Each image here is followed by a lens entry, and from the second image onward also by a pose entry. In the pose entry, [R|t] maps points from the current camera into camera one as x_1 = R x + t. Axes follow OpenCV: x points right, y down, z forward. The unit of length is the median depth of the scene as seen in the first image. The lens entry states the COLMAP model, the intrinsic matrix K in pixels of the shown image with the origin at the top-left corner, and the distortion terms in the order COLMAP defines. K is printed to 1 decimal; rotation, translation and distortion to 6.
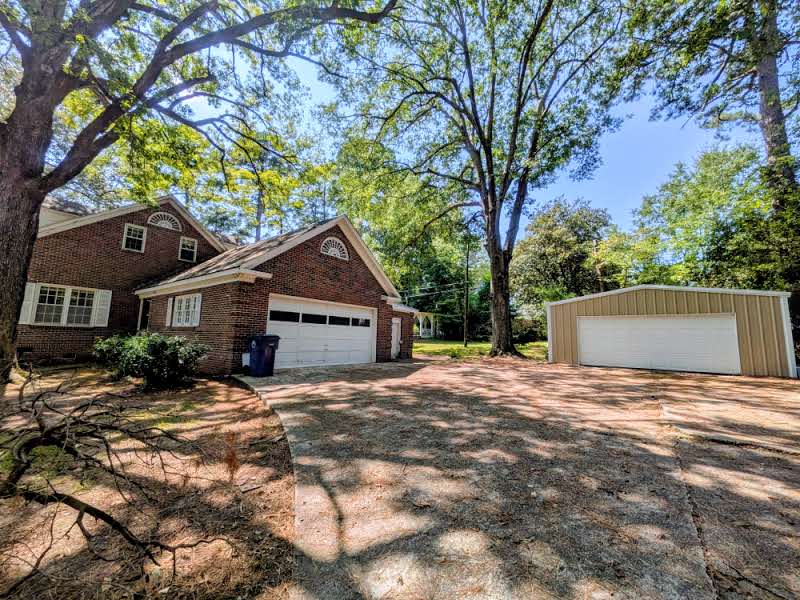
lens RADIAL K [[324.8, 0, 400.0], [0, 324.8, 300.0], [0, 0, 1]] dist [0.001181, 0.000067]
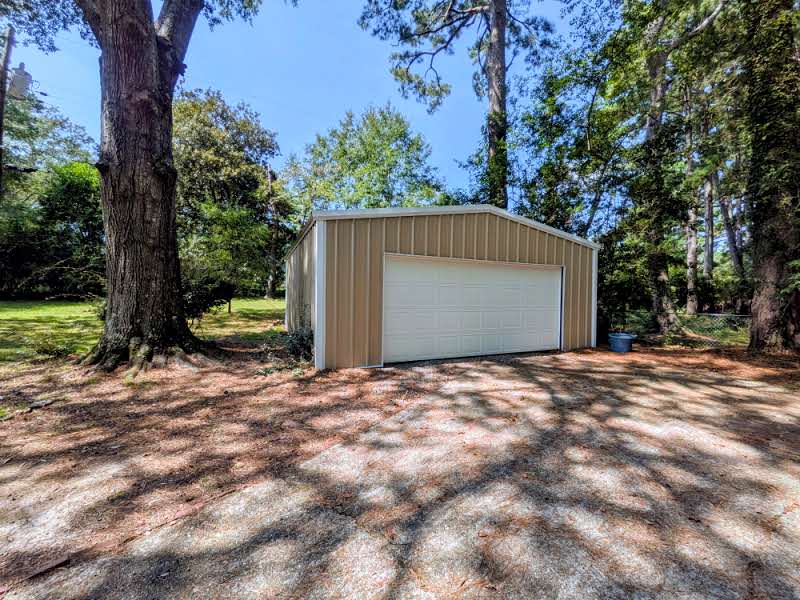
lens RADIAL K [[324.8, 0, 400.0], [0, 324.8, 300.0], [0, 0, 1]] dist [0.001181, 0.000067]
pose [[0.491366, -0.020640, 0.870708, 0.150468], [-0.111649, 0.989978, 0.086475, 0.056006], [-0.863767, -0.139705, 0.484137, 0.596562]]
